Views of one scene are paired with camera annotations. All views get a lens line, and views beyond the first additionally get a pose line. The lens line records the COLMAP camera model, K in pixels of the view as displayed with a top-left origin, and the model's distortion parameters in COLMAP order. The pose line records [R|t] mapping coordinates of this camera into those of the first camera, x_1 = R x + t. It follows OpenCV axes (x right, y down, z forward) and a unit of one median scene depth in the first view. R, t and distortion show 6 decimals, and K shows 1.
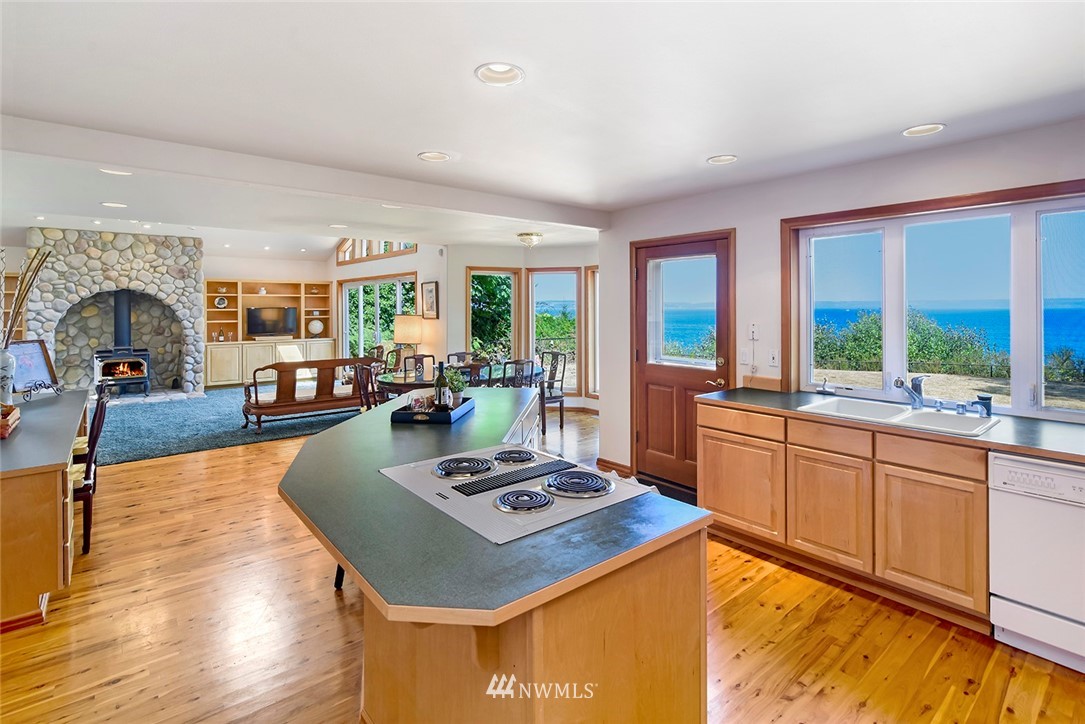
lens RADIAL K [[520.6, 0, 551.6], [0, 520.6, 306.6], [0, 0, 1]] dist [-0.013073, 0.001366]
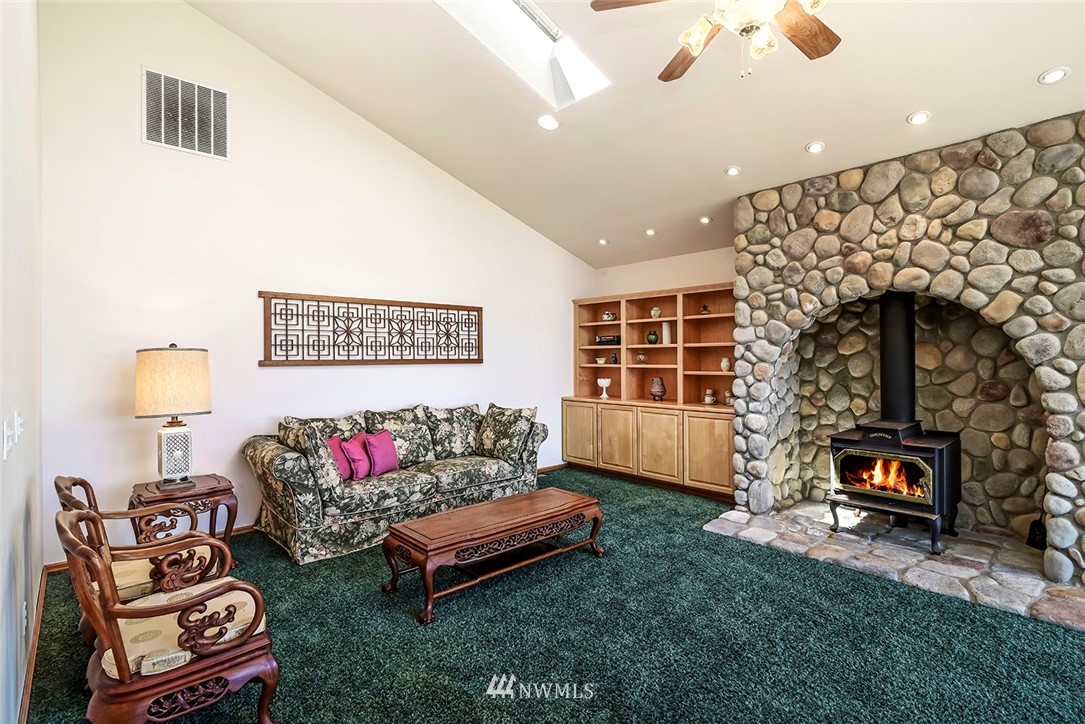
lens RADIAL K [[520.6, 0, 540.9], [0, 520.6, 356.7], [0, 0, 1]] dist [-0.013073, 0.001366]
pose [[0.025506, 0.000158, -0.999675, -0.395819], [0.002984, 0.999996, 0.000234, 0.020396], [0.999670, -0.002989, 0.025505, 0.689879]]
